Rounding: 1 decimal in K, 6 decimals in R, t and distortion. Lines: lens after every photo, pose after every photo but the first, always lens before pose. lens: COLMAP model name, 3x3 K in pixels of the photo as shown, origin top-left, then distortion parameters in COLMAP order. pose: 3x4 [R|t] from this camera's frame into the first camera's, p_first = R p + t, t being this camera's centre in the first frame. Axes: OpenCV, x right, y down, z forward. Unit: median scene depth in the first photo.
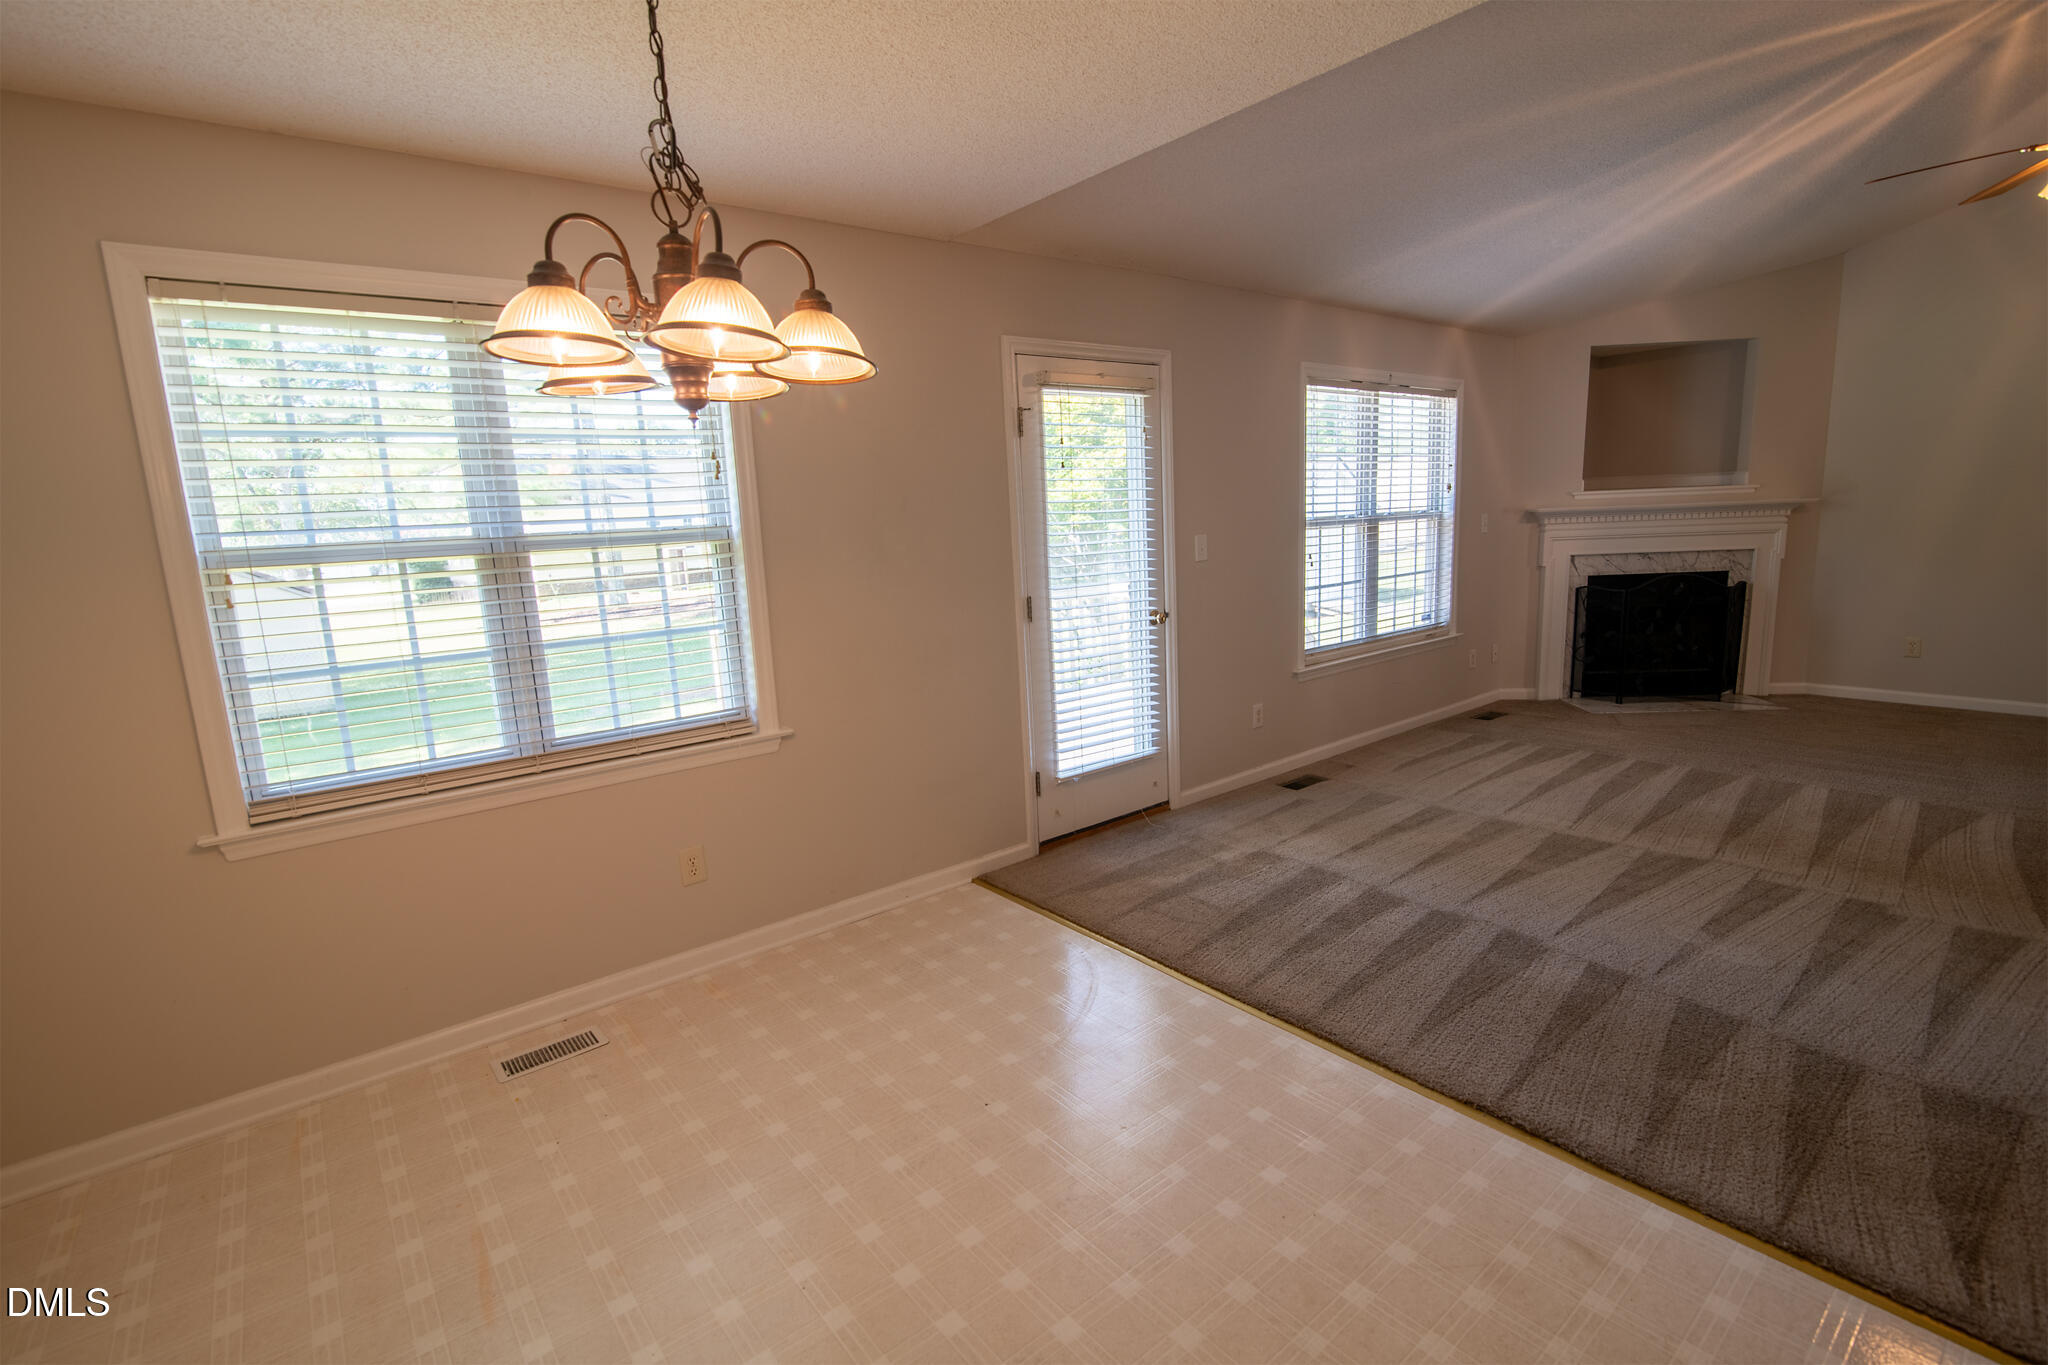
lens RADIAL K [[956.2, 0, 1026.1], [0, 956.2, 682.7], [0, 0, 1]] dist [-0.018876, -0.000390]
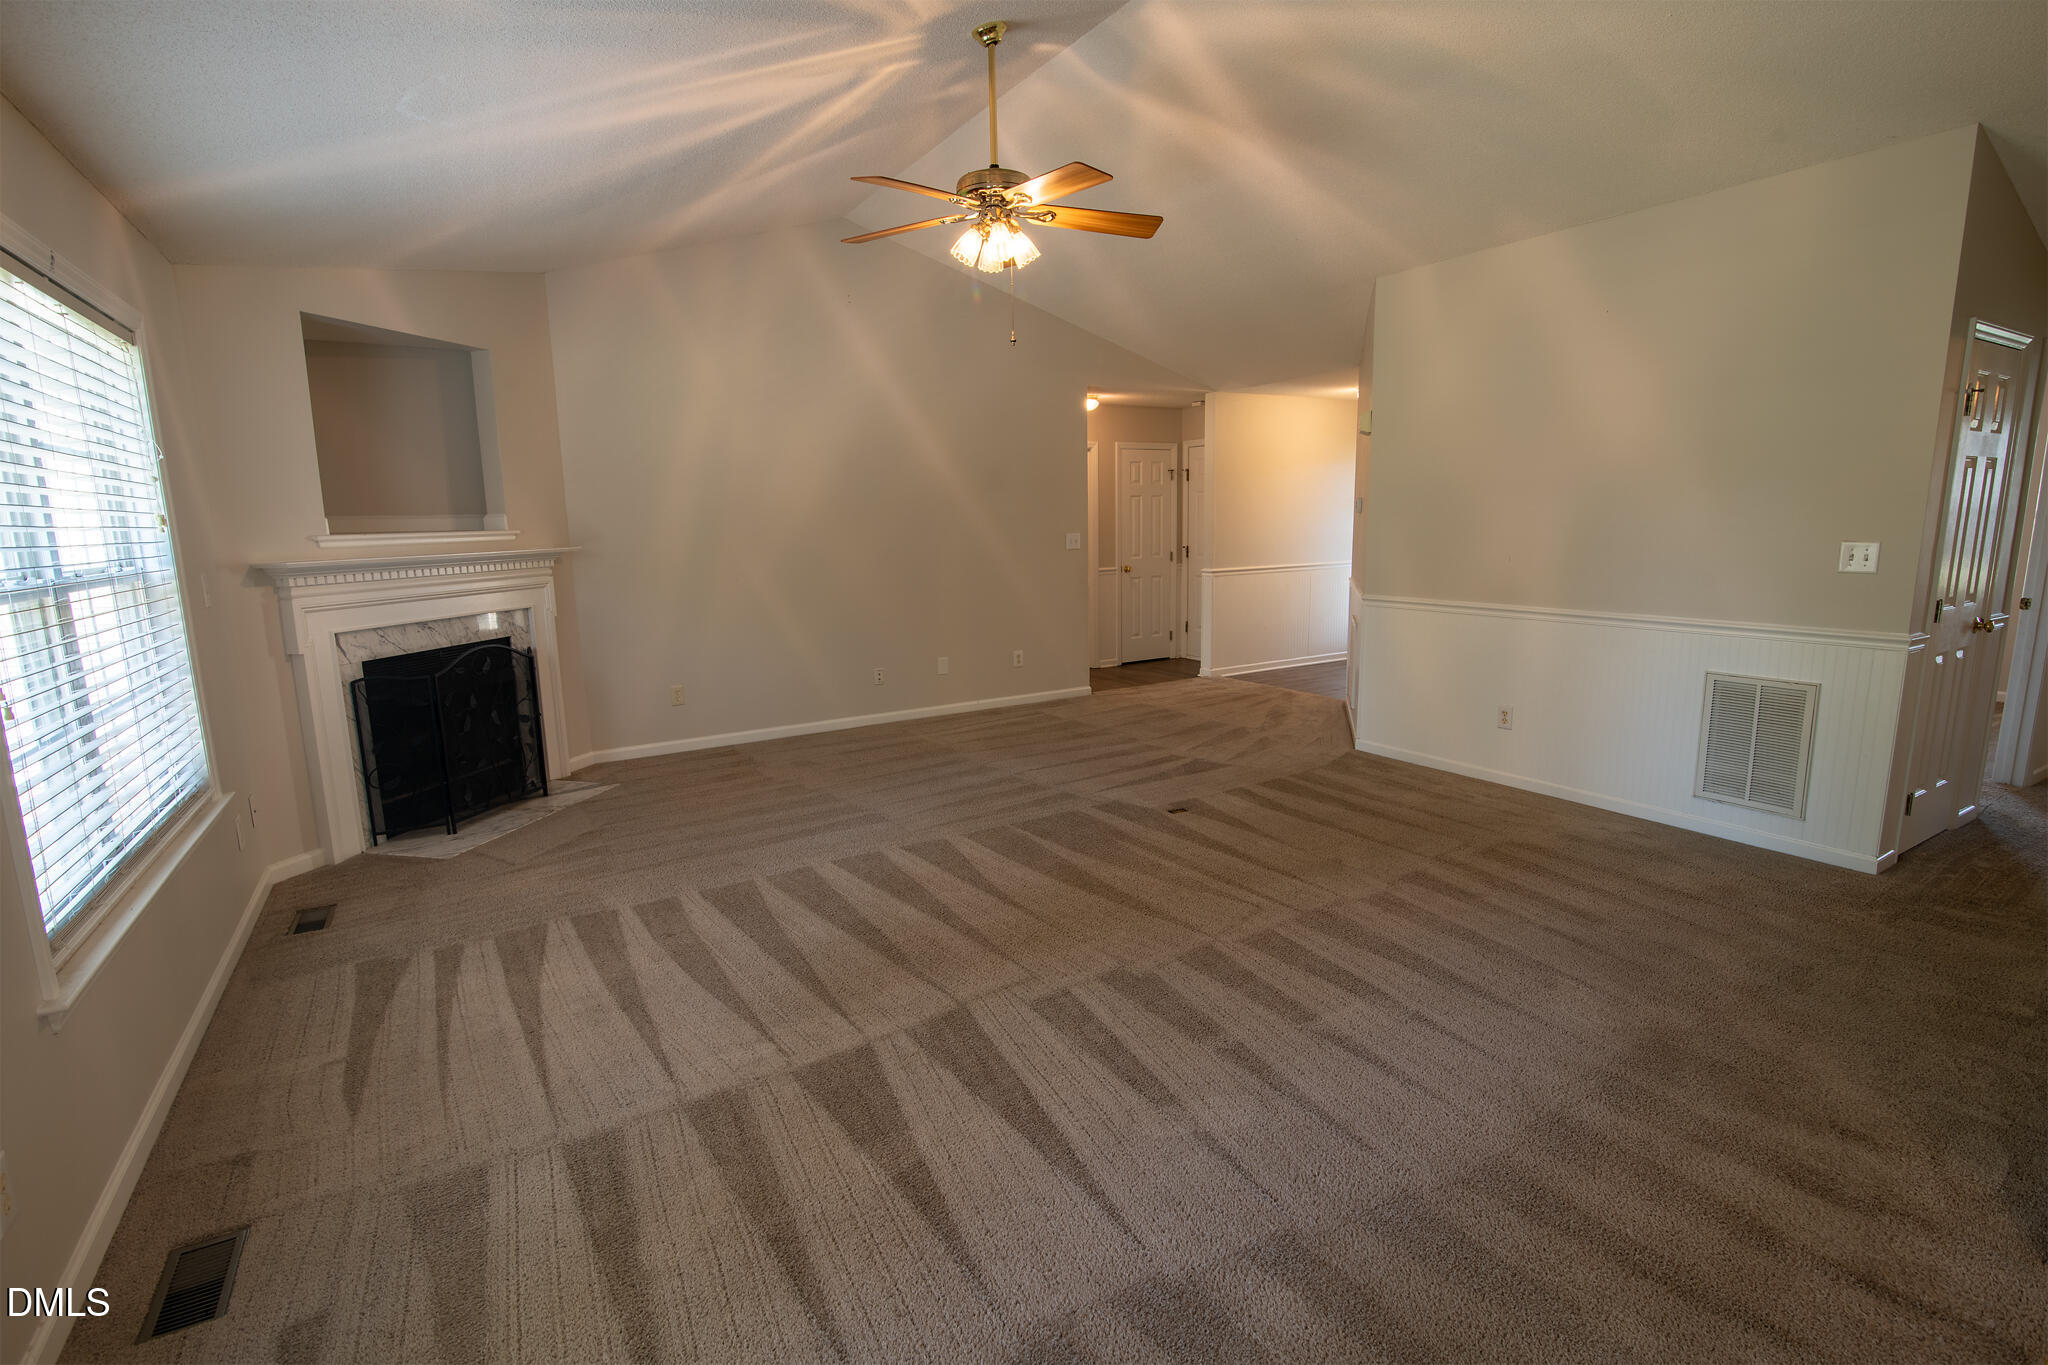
lens RADIAL K [[956.2, 0, 1026.1], [0, 956.2, 682.7], [0, 0, 1]] dist [-0.018876, -0.000390]
pose [[0.130267, -0.127891, 0.983196, -0.000770], [0.187118, 0.976997, 0.102293, -0.107744], [-0.973662, 0.170649, 0.151201, 0.612554]]
